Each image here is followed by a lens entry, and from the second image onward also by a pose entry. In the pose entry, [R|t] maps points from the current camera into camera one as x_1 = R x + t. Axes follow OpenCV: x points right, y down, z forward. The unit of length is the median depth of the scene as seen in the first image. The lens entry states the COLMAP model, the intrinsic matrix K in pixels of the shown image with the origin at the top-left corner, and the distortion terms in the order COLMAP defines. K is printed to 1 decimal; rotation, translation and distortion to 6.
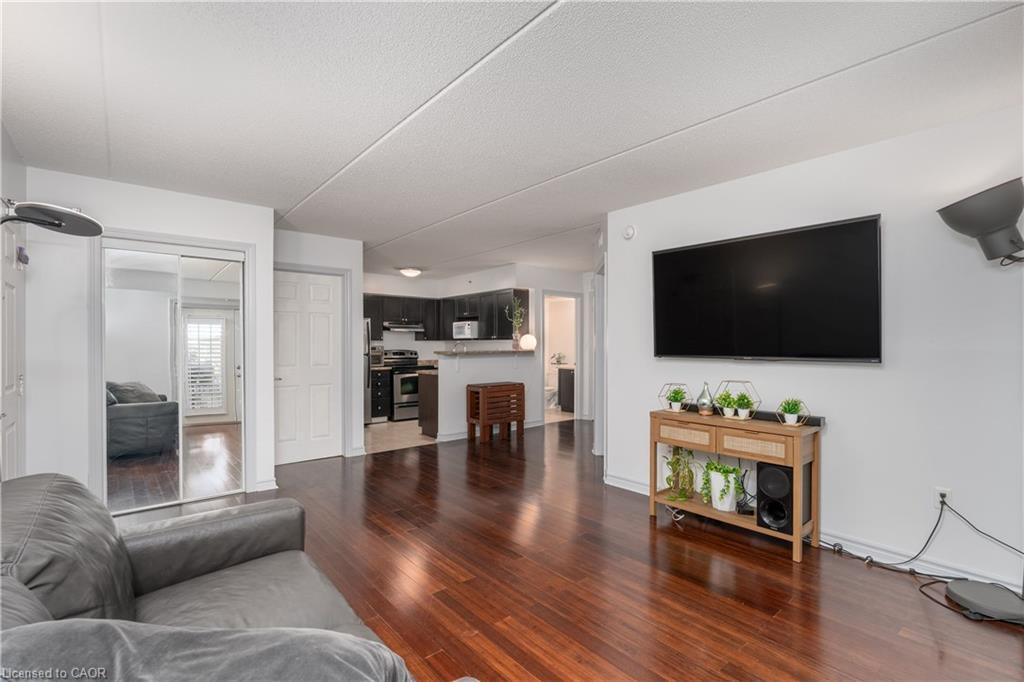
lens RADIAL K [[451.7, 0, 514.0], [0, 451.7, 341.9], [0, 0, 1]] dist [-0.000739, -0.000087]
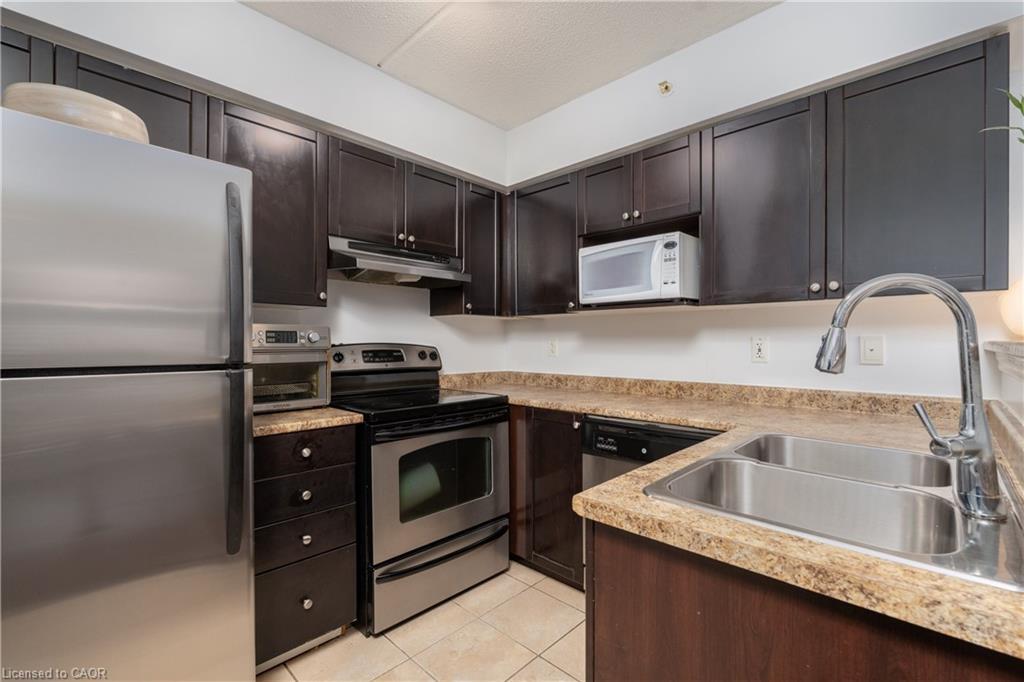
lens RADIAL K [[451.7, 0, 514.0], [0, 451.7, 341.9], [0, 0, 1]] dist [-0.000739, -0.000087]
pose [[0.996028, 0.002904, 0.088992, -0.208498], [-0.003262, 0.999987, 0.003880, 0.016216], [-0.088979, -0.004155, 0.996025, 0.740735]]
